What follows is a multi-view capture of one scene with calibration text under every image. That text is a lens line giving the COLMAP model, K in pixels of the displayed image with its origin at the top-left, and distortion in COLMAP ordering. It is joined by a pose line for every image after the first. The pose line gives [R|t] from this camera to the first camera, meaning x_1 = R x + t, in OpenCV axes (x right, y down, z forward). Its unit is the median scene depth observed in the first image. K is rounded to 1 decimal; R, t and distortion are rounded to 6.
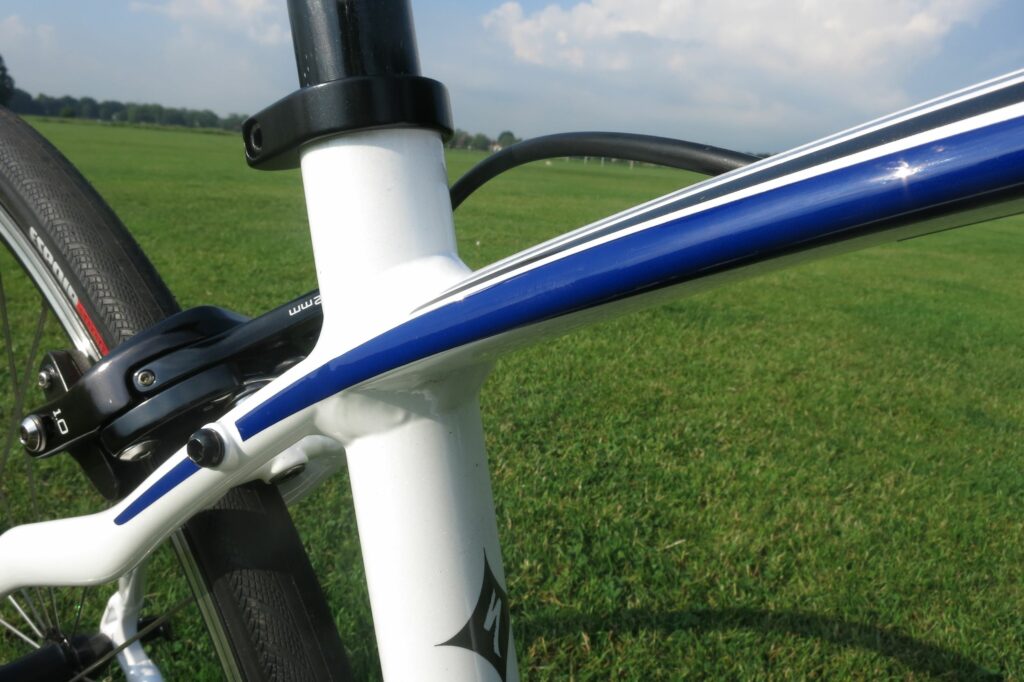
lens RADIAL K [[757.7, 0, 512.0], [0, 757.7, 341.0], [0, 0, 1]] dist [-0.011753, -0.008408]
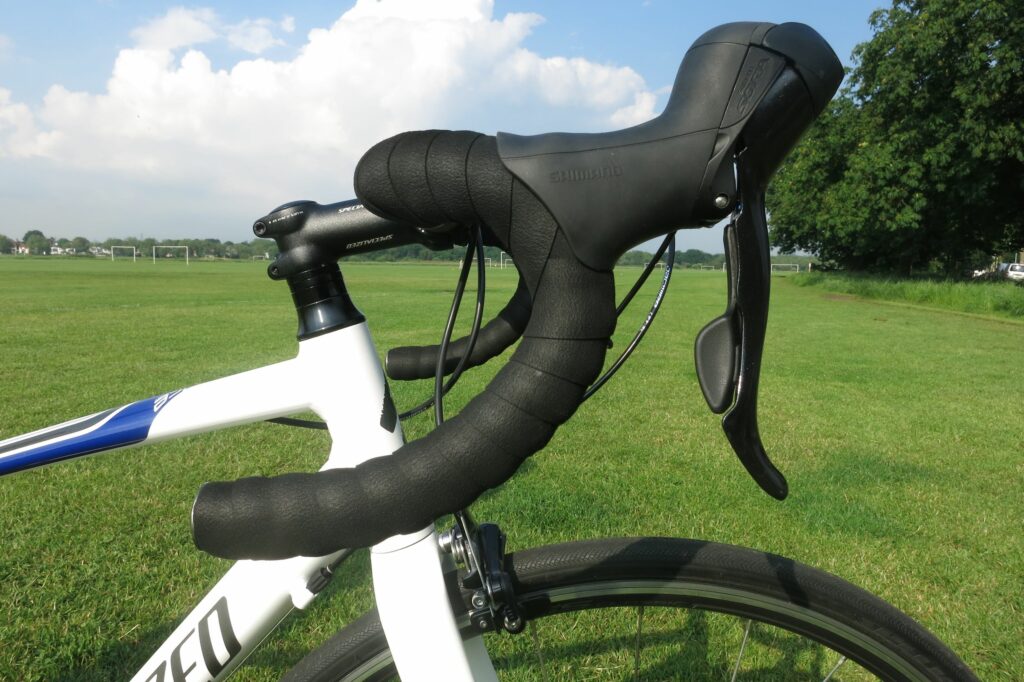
lens RADIAL K [[757.7, 0, 512.0], [0, 757.7, 341.0], [0, 0, 1]] dist [-0.011753, -0.008408]
pose [[0.850780, -0.111577, 0.513541, 0.118991], [0.167894, 0.983698, -0.064421, -0.018718], [-0.497981, 0.141028, 0.855644, -0.363585]]
